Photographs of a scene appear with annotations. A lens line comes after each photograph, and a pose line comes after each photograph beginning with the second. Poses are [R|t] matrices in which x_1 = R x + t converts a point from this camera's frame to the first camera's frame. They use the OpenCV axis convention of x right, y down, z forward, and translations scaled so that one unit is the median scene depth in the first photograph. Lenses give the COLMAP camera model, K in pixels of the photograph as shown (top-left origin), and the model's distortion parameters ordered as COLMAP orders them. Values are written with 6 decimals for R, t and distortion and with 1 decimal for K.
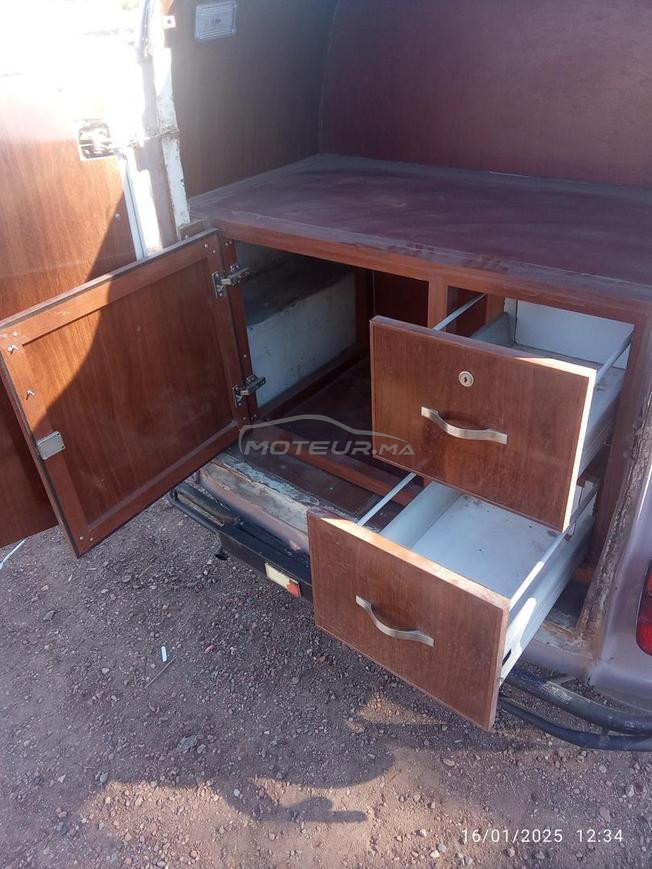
lens RADIAL K [[675.1, 0, 325.9], [0, 675.1, 428.2], [0, 0, 1]] dist [0.058318, -0.101639]
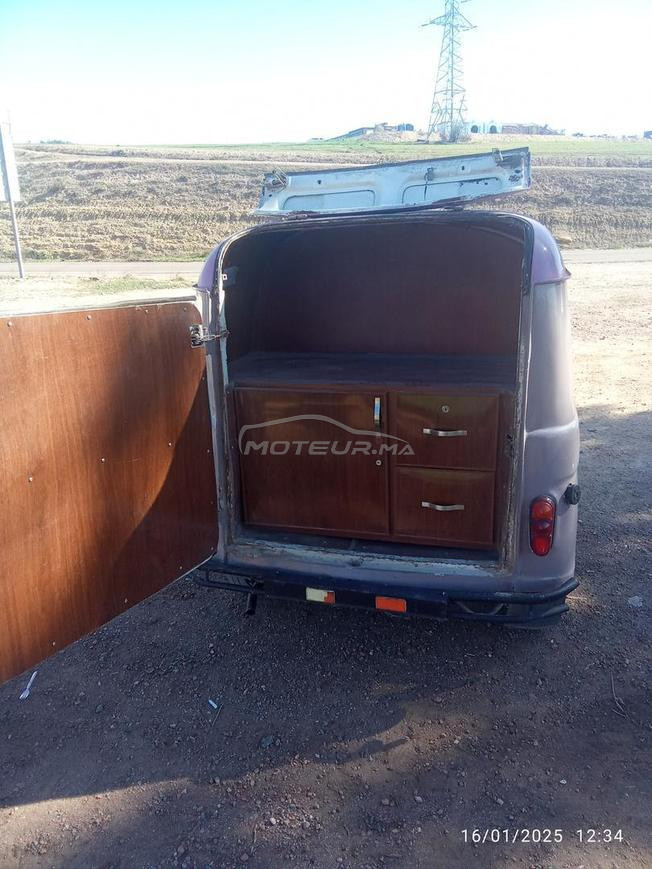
lens RADIAL K [[675.1, 0, 325.9], [0, 675.1, 428.2], [0, 0, 1]] dist [0.058318, -0.101639]
pose [[0.914327, -0.083811, 0.396209, -0.637418], [0.203084, 0.941333, -0.269534, 0.286516], [-0.350375, 0.326906, 0.877707, -0.486690]]
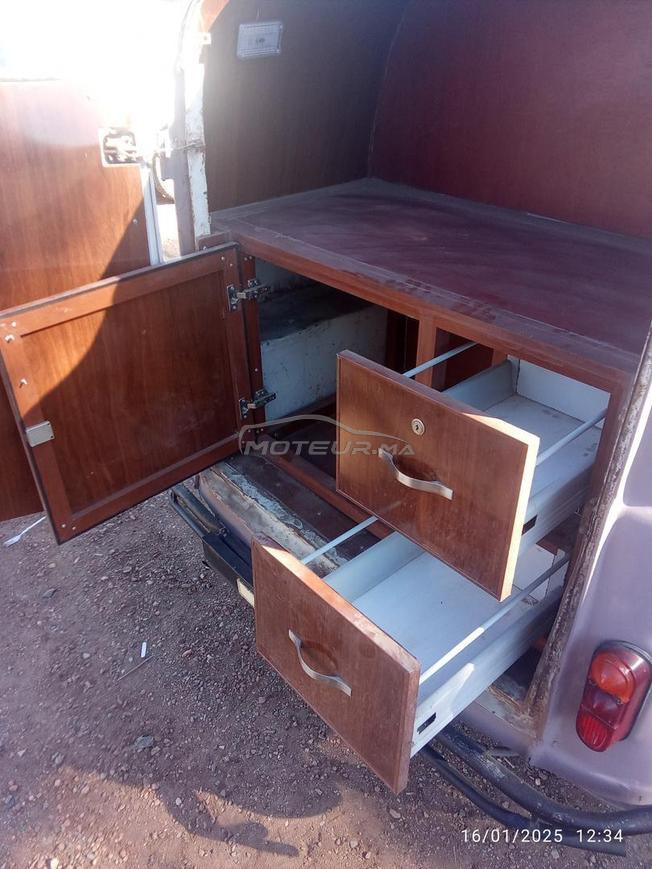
lens RADIAL K [[677.9, 0, 322.0], [0, 677.9, 428.7], [0, 0, 1]] dist [0.058033, -0.101244]
pose [[0.983265, 0.136136, -0.121066, 0.126835], [-0.138111, 0.990384, -0.008039, -0.029105], [0.118808, 0.024625, 0.992612, 0.013943]]
